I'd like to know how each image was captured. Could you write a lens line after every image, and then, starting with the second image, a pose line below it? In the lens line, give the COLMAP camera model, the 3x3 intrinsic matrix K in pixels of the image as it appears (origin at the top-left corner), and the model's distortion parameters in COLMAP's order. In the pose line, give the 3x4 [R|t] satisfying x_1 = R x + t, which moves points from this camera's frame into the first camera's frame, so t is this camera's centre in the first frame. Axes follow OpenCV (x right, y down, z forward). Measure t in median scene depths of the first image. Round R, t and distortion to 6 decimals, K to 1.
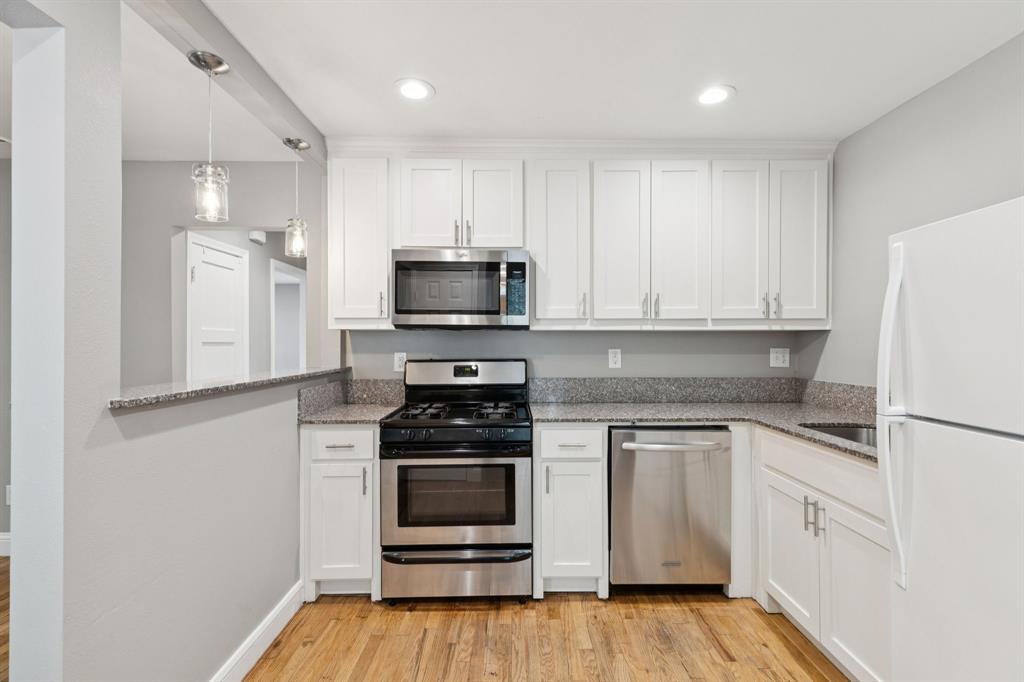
lens RADIAL K [[461.9, 0, 521.9], [0, 461.9, 342.6], [0, 0, 1]] dist [0.004908, -0.000645]
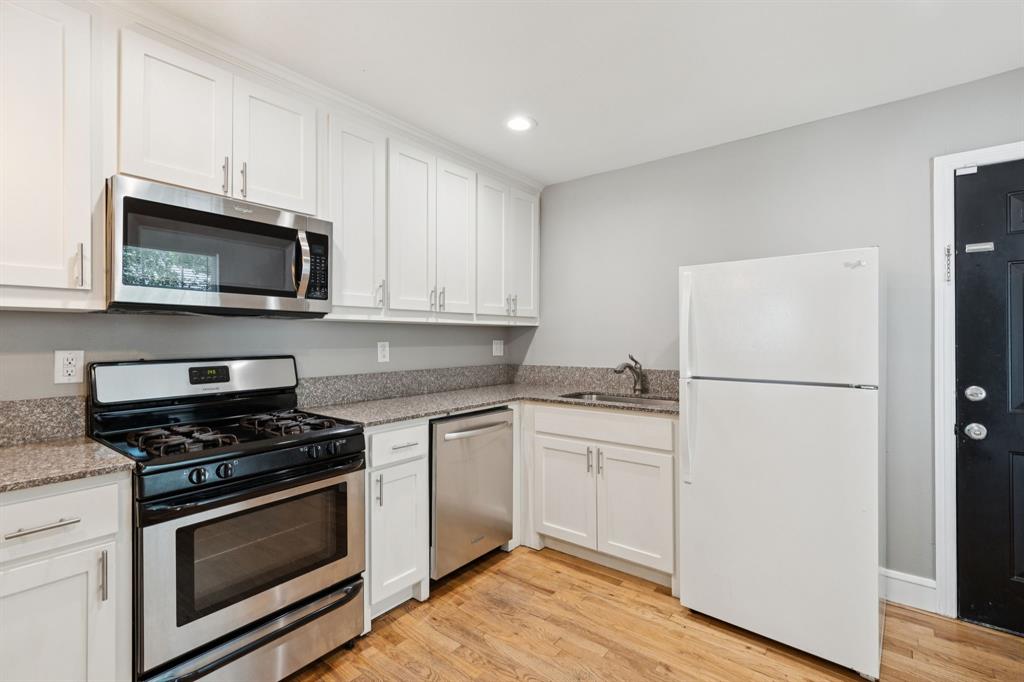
lens RADIAL K [[461.9, 0, 520.9], [0, 461.9, 337.9], [0, 0, 1]] dist [0.004908, -0.000645]
pose [[0.627772, -0.000149, 0.778397, -0.443229], [0.002110, 0.999997, -0.001510, 0.009673], [-0.778394, 0.002590, 0.627770, 0.235537]]
